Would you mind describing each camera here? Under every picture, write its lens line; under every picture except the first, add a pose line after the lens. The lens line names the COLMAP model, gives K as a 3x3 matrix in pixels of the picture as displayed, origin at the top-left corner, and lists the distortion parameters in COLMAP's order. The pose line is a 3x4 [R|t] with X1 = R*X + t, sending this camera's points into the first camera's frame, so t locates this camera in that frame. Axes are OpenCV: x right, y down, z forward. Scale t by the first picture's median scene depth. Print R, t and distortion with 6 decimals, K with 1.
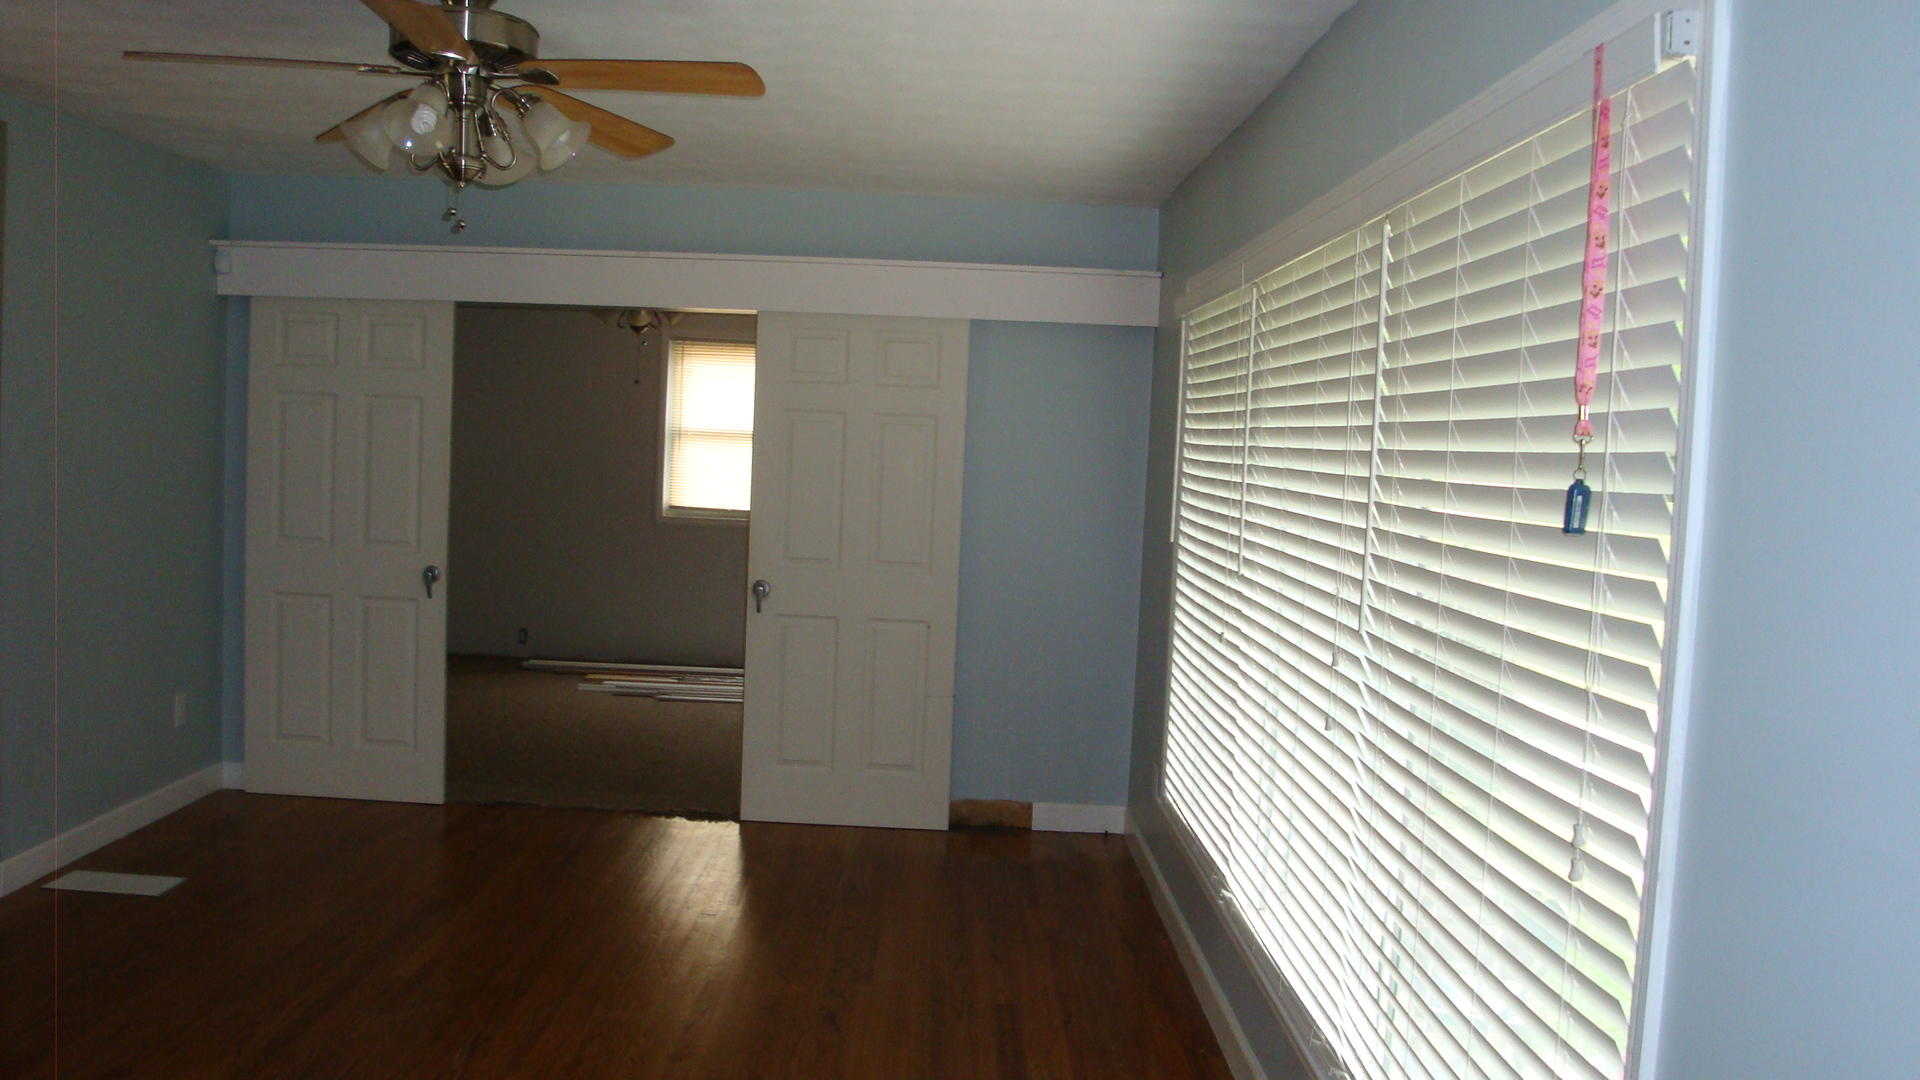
lens RADIAL K [[1583.0, 0, 960.0], [0, 1583.0, 540.0], [0, 0, 1]] dist [-0.171617, 0.148769]
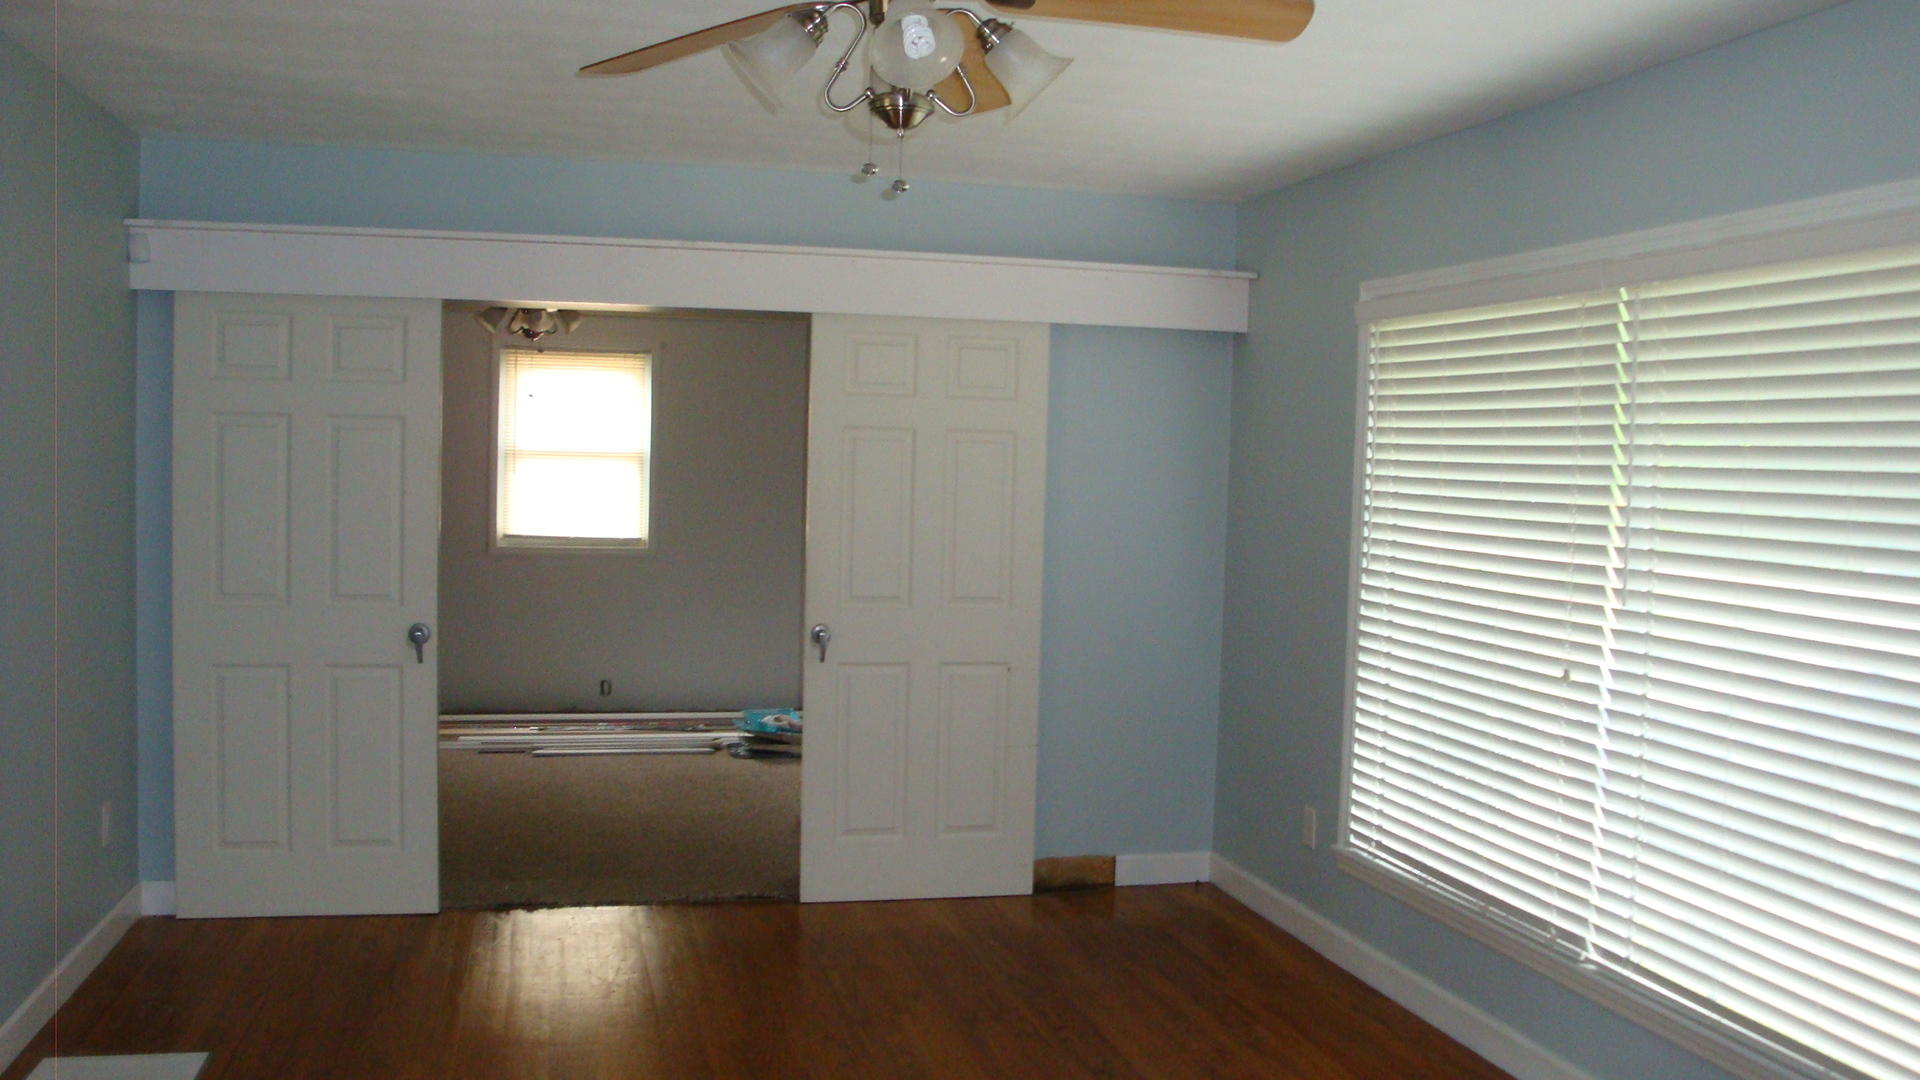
lens RADIAL K [[1583.0, 0, 960.0], [0, 1583.0, 540.0], [0, 0, 1]] dist [-0.171617, 0.148769]
pose [[0.971891, -0.029796, 0.233538, -0.252275], [0.030930, 0.999521, -0.001195, -0.017300], [-0.233391, 0.008385, 0.972347, 0.141215]]
